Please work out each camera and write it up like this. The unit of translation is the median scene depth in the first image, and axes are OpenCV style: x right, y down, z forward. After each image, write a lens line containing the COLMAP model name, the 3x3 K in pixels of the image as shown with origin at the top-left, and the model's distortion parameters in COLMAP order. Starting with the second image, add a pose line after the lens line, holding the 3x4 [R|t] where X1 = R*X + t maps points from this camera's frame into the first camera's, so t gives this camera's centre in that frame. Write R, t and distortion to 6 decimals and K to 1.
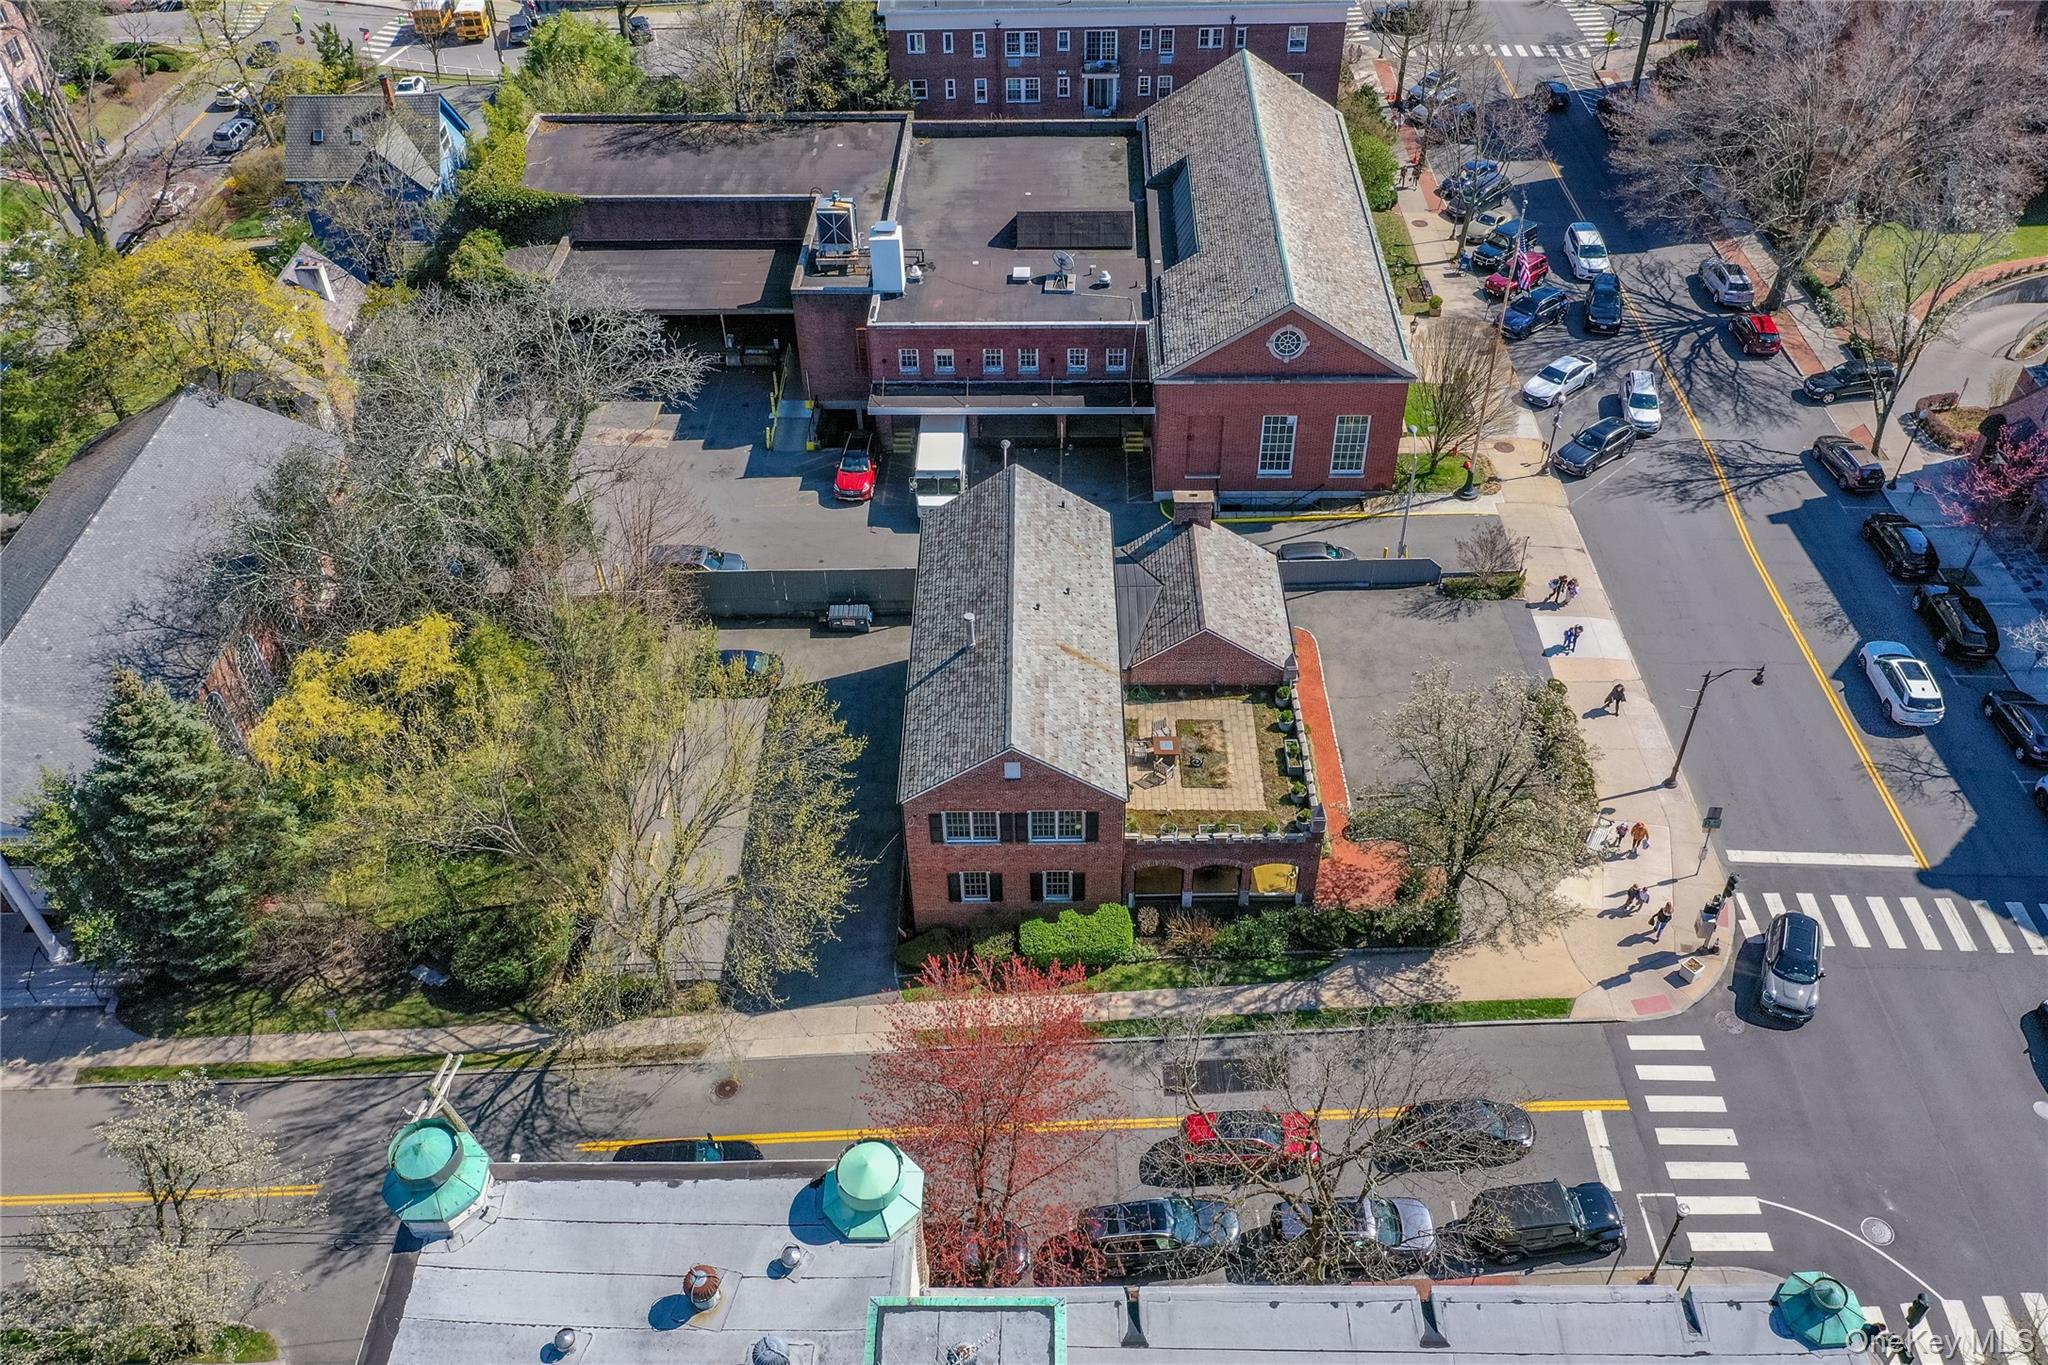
lens RADIAL K [[1610.6, 0, 1023.7], [0, 1610.6, 683.1], [0, 0, 1]] dist [0.008929, 0.011421]
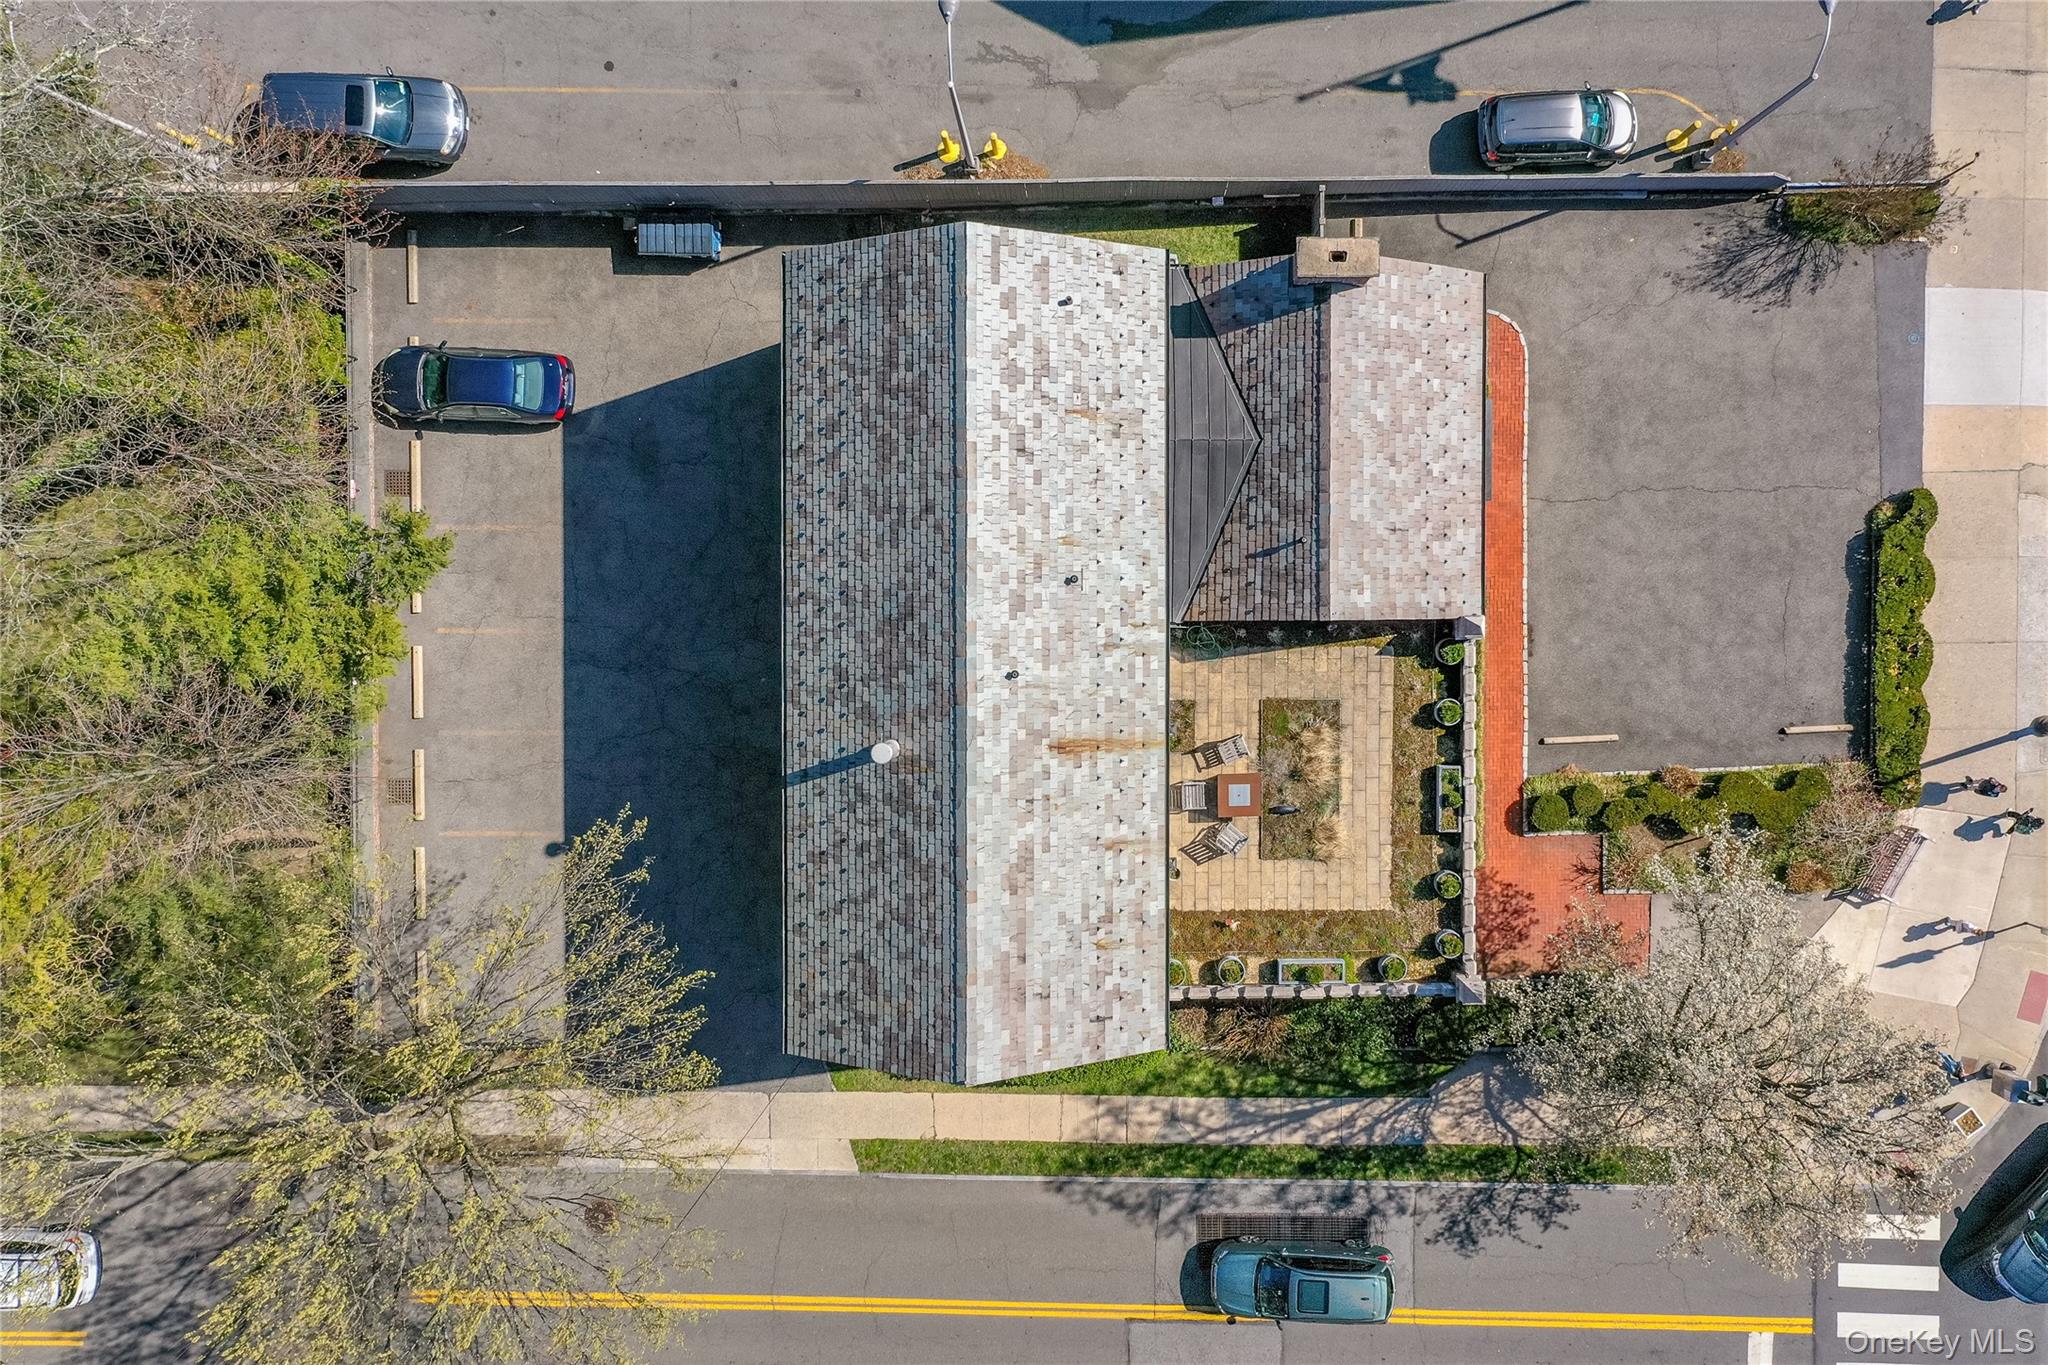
lens RADIAL K [[1689.0, 0, 1150.2], [0, 1689.0, 702.8], [0, 0, 1]] dist [0.007323, 0.006090]
pose [[0.999159, -0.006944, 0.040417, 0.032837], [-0.026162, 0.651009, 0.758619, -0.476511], [-0.031579, -0.759038, 0.650280, 0.655633]]
